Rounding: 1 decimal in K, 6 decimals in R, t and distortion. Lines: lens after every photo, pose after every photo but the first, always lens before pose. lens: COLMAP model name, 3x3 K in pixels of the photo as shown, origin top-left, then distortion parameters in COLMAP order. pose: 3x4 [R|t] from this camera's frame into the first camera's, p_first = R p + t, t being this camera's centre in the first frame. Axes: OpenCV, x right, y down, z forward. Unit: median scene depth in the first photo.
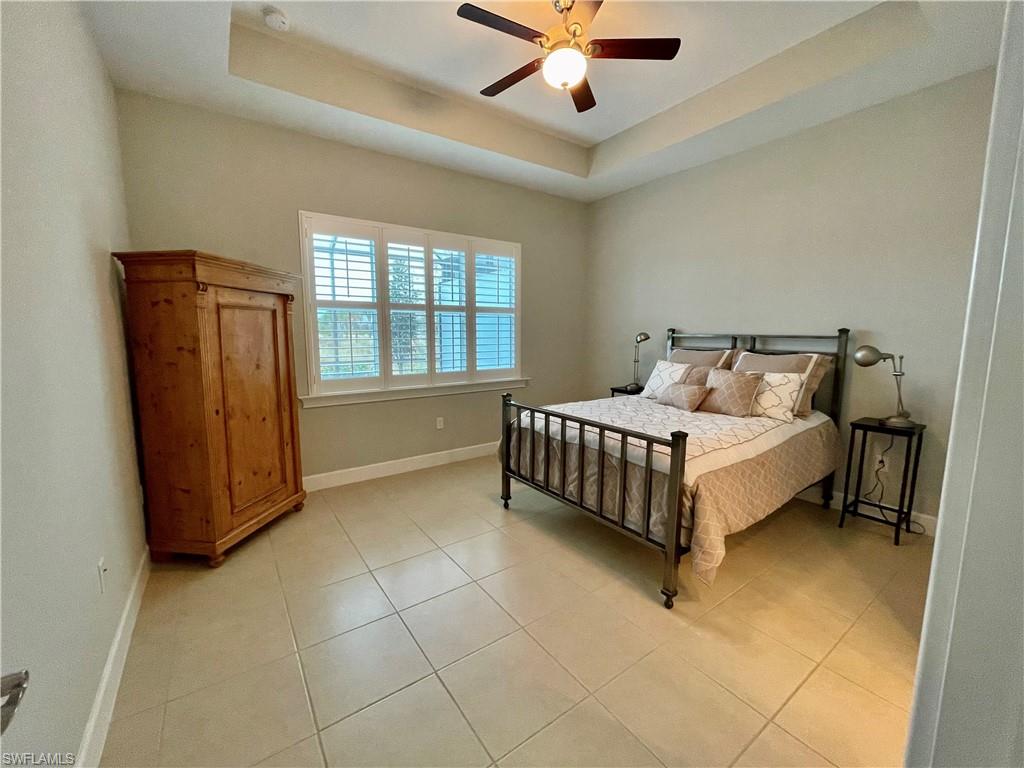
lens RADIAL K [[414.1, 0, 519.0], [0, 414.1, 388.1], [0, 0, 1]] dist [0.016931, 0.000124]
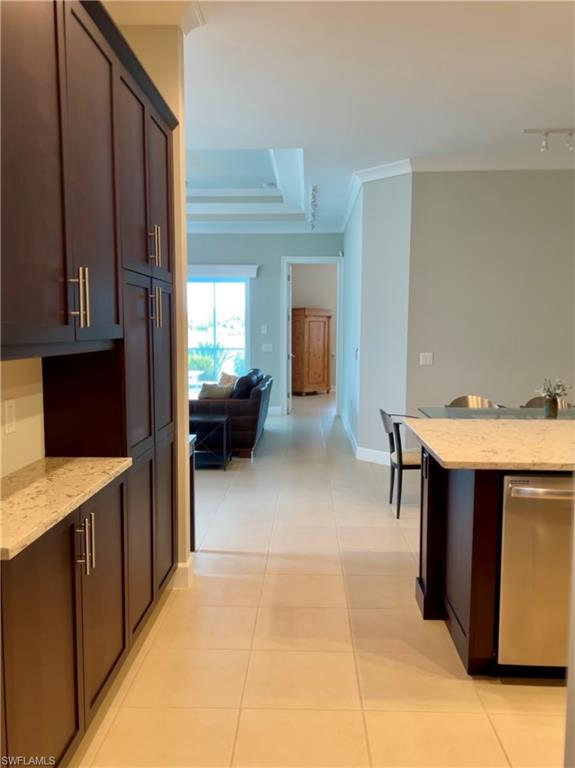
lens RADIAL K [[587.5, 0, 286.5], [0, 587.5, 385.4], [0, 0, 1]] dist [0.008587, 0.000233]
pose [[0.782409, 0.052988, -0.620507, 2.029954], [-0.079876, 0.996683, -0.015606, 0.394306], [0.617621, 0.061774, 0.784046, -2.703292]]
